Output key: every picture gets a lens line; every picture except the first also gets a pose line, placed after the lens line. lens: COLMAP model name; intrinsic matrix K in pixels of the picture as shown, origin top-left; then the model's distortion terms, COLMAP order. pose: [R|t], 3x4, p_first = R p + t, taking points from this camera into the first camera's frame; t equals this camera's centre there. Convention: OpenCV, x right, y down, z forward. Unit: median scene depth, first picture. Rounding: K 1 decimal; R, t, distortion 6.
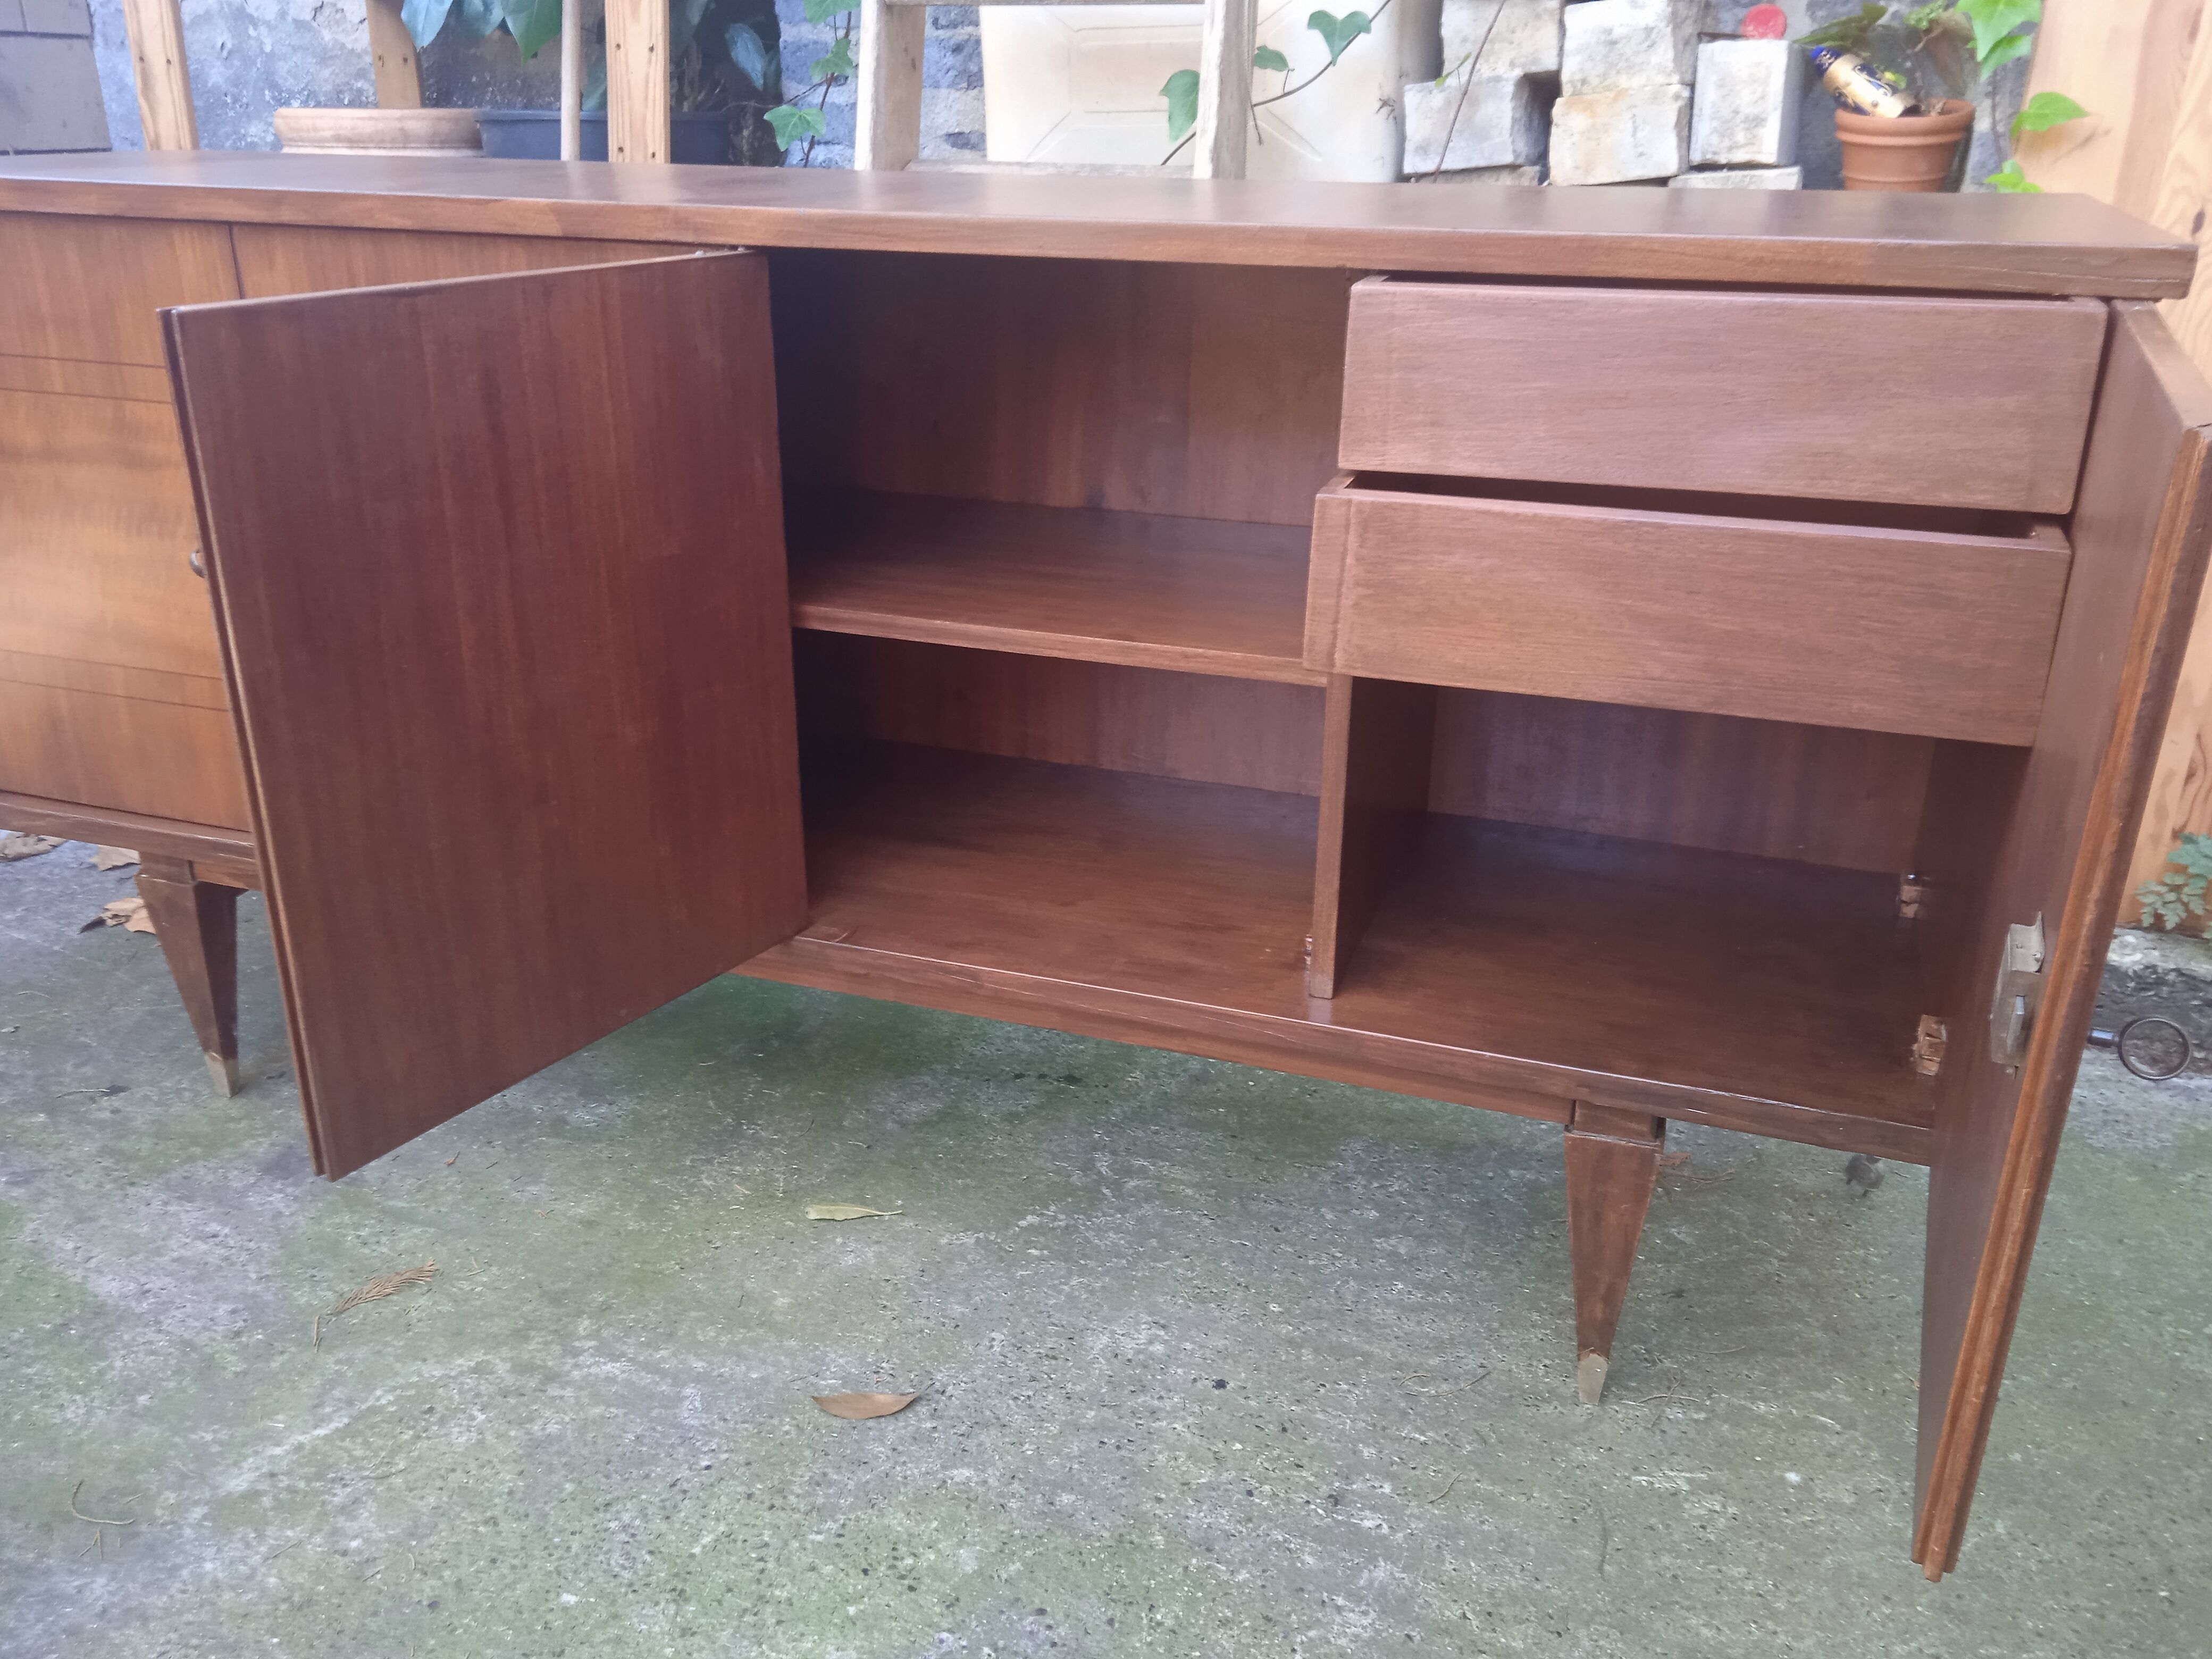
lens RADIAL K [[1829.0, 0, 1089.0], [0, 1829.0, 835.6], [0, 0, 1]] dist [0.046953, -0.034850]
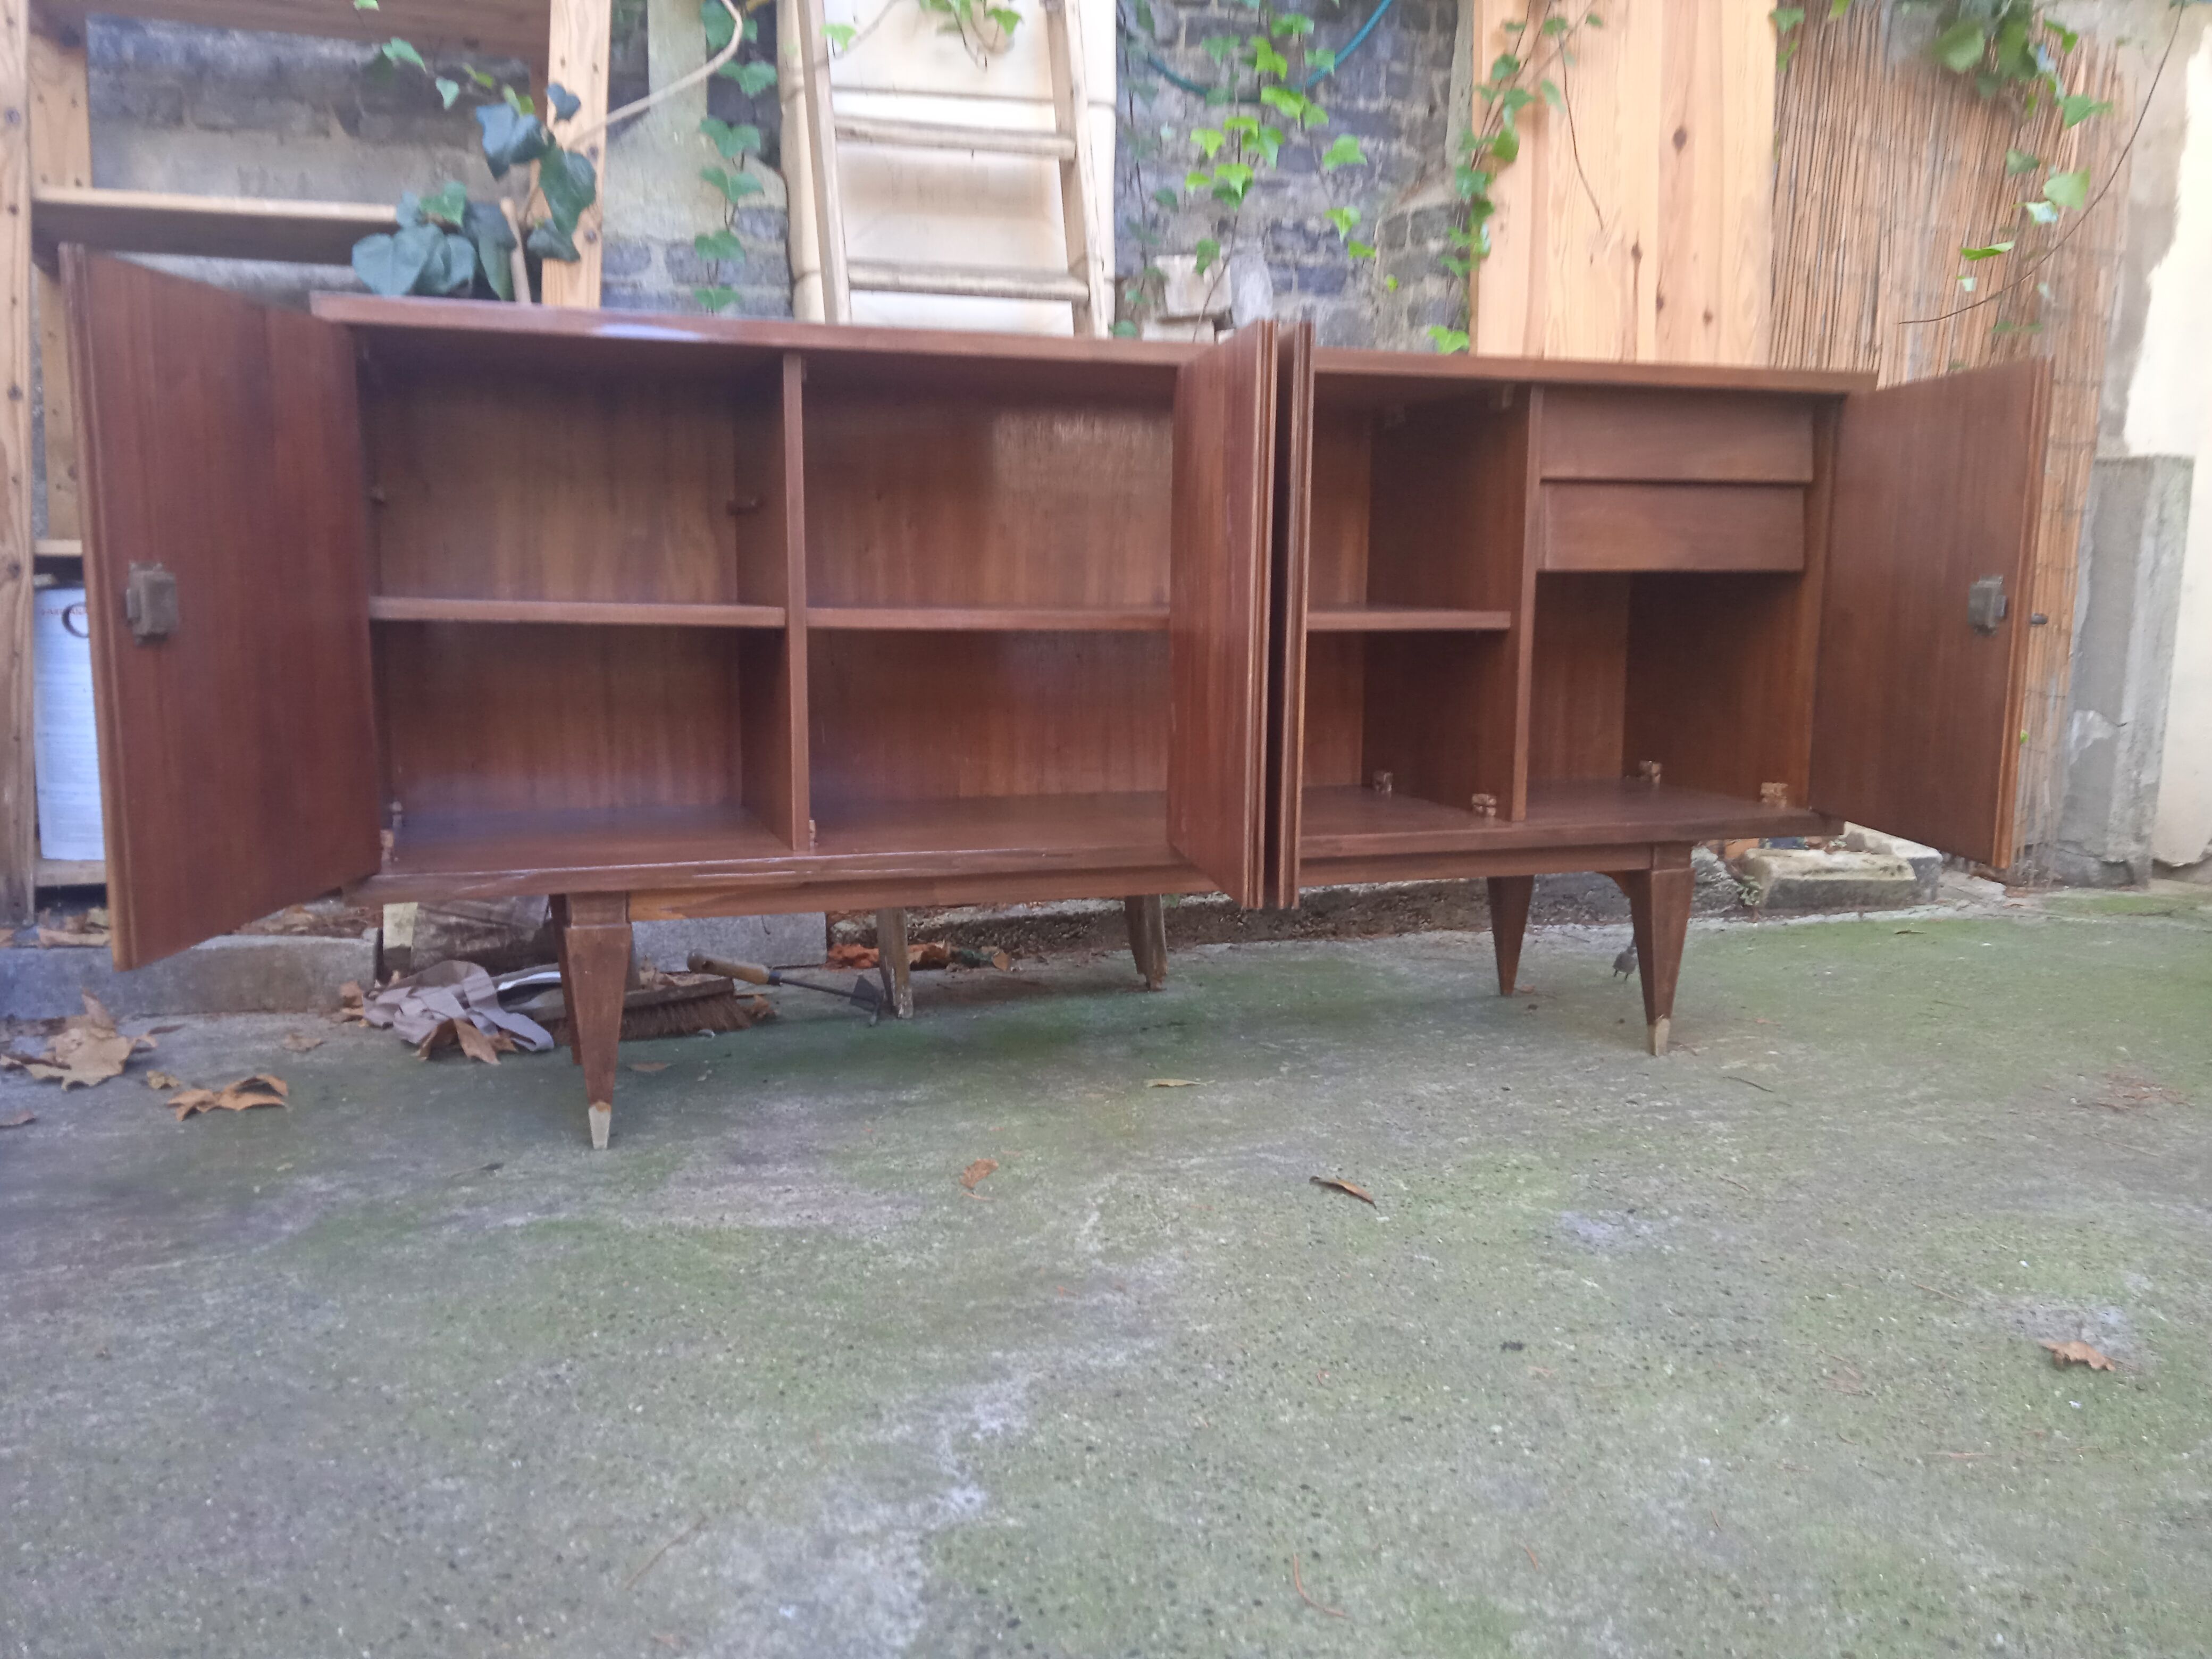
lens RADIAL K [[1804.0, 0, 1088.7], [0, 1804.0, 836.6], [0, 0, 1]] dist [0.048988, -0.048000]
pose [[0.789148, -0.091571, 0.607339, -1.027304], [0.235935, 0.958154, -0.162098, 0.242759], [-0.567081, 0.271212, 0.777730, -0.030871]]
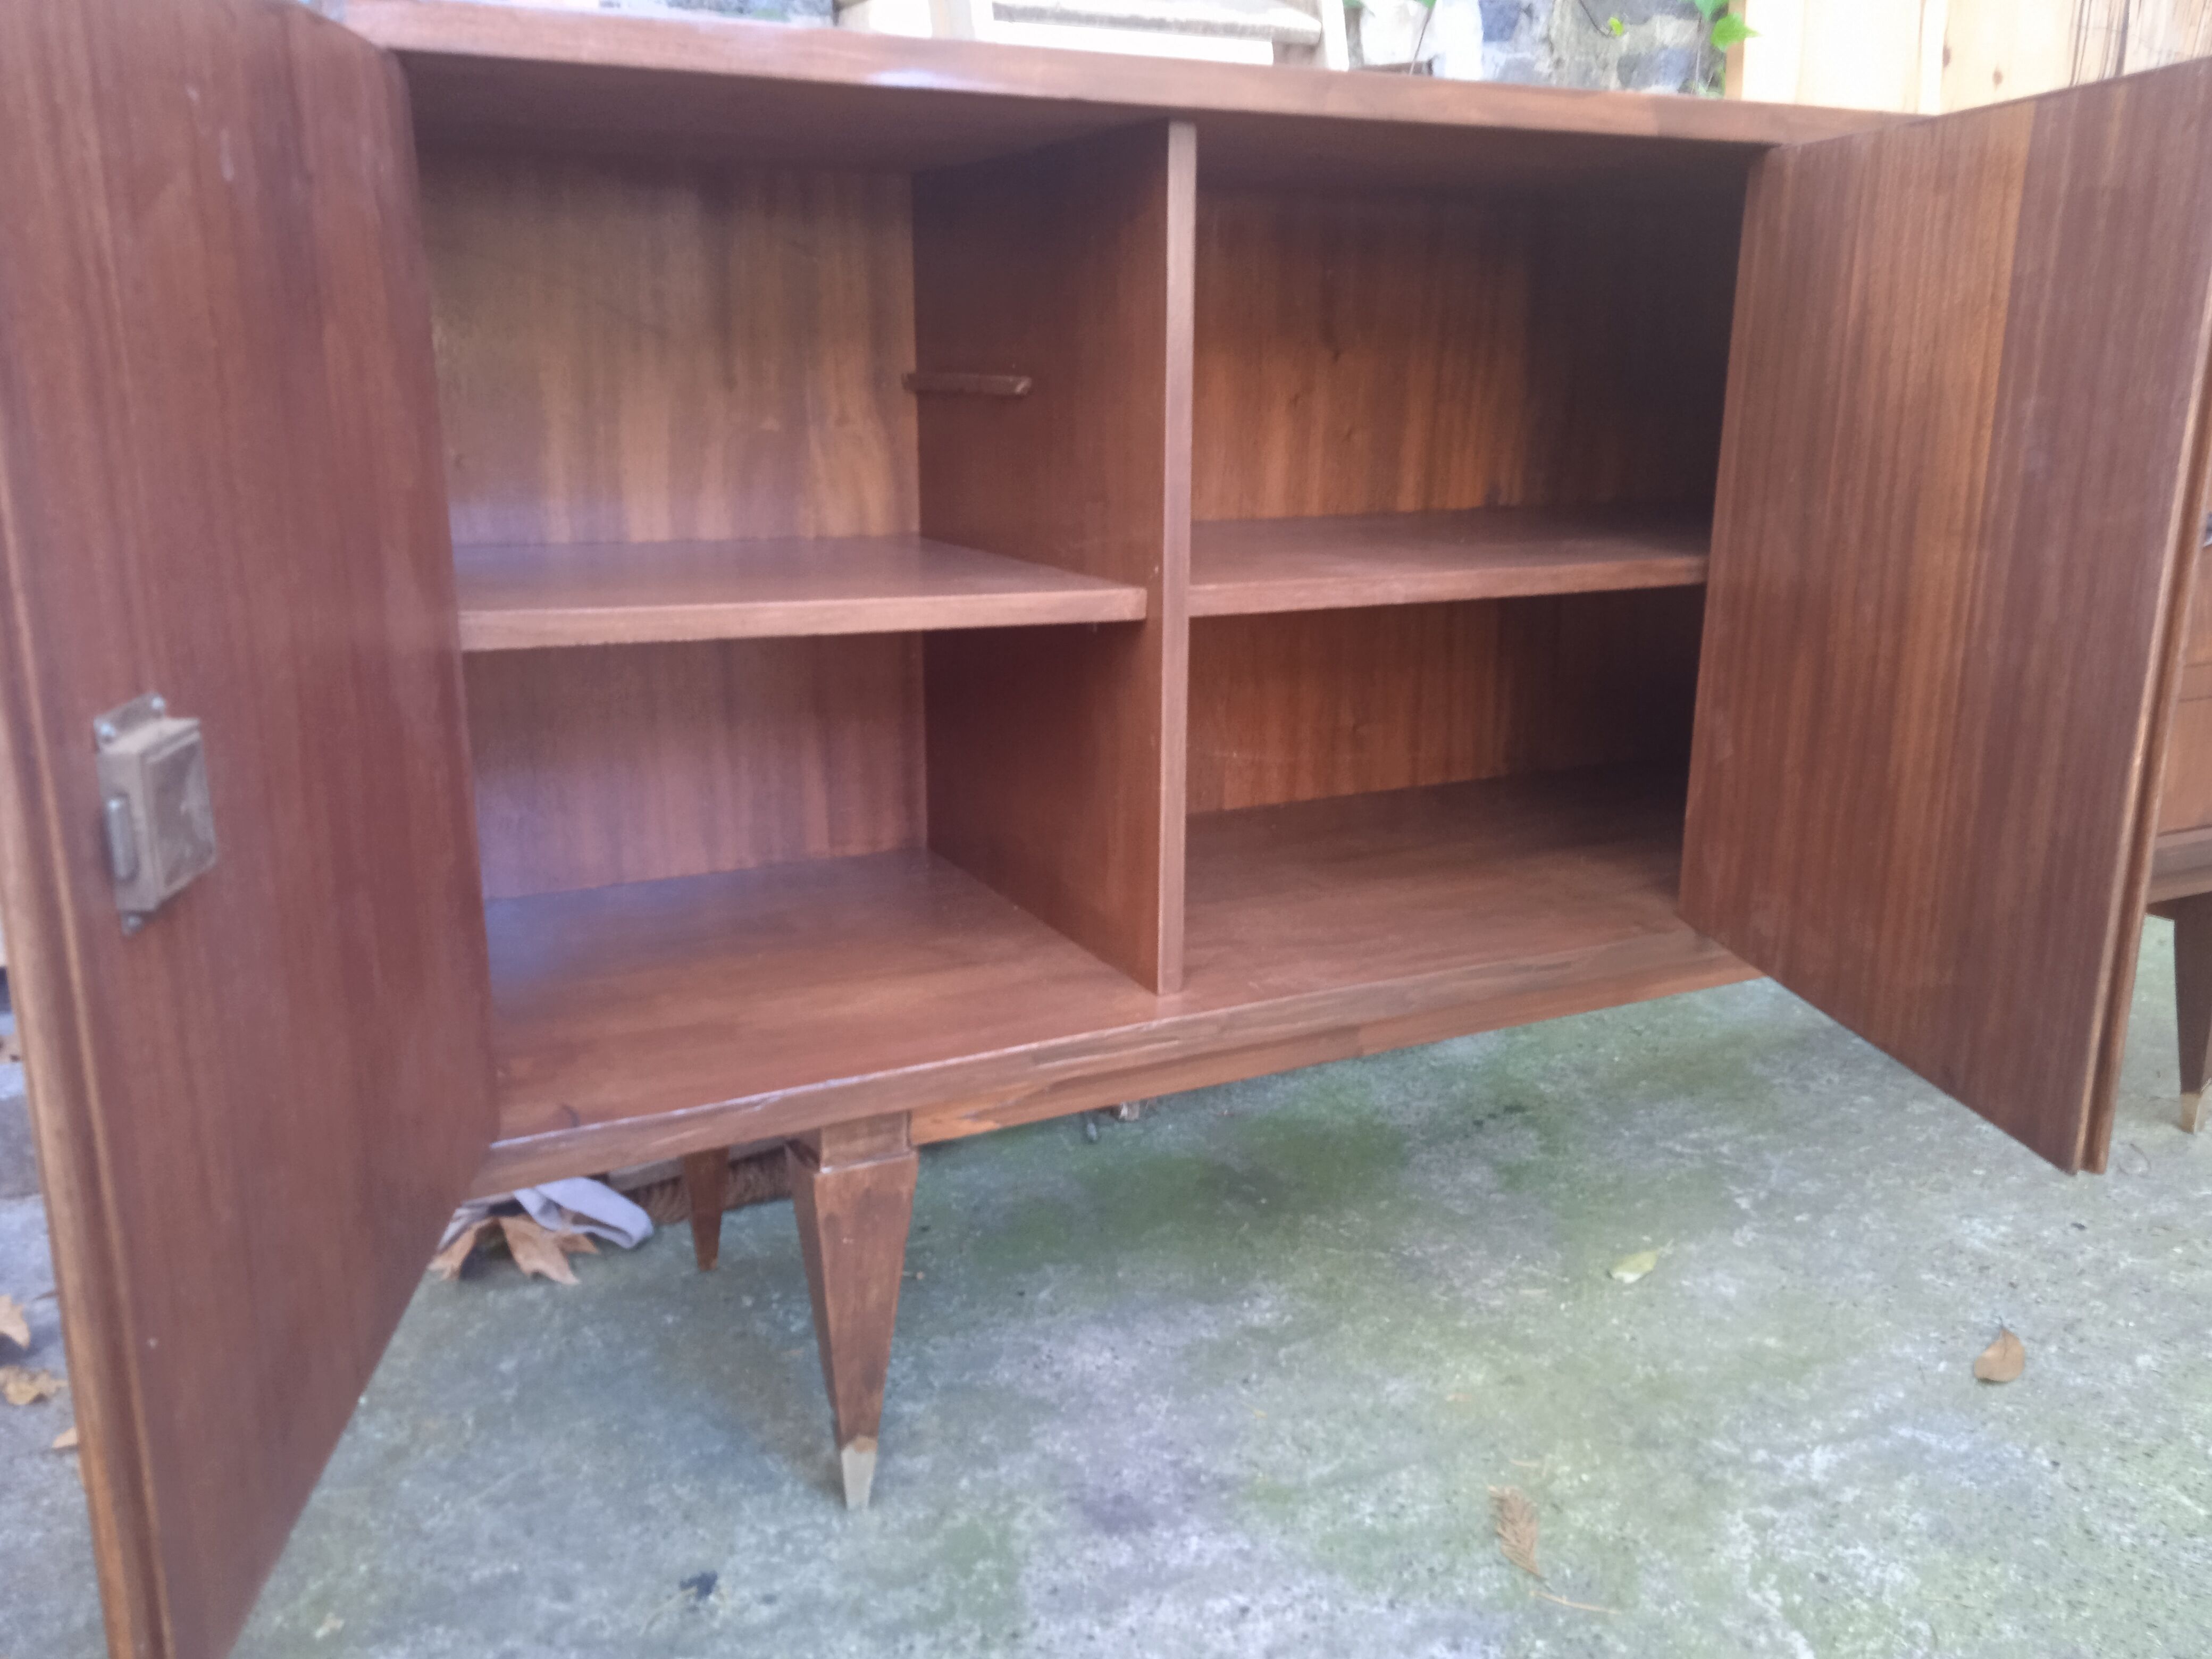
lens RADIAL K [[1829.0, 0, 1089.0], [0, 1829.0, 835.6], [0, 0, 1]] dist [0.046953, -0.034850]
pose [[0.695733, -0.191120, 0.692408, -0.958810], [0.281039, 0.959536, -0.017536, -0.057223], [-0.661039, 0.206794, 0.721293, 0.522981]]
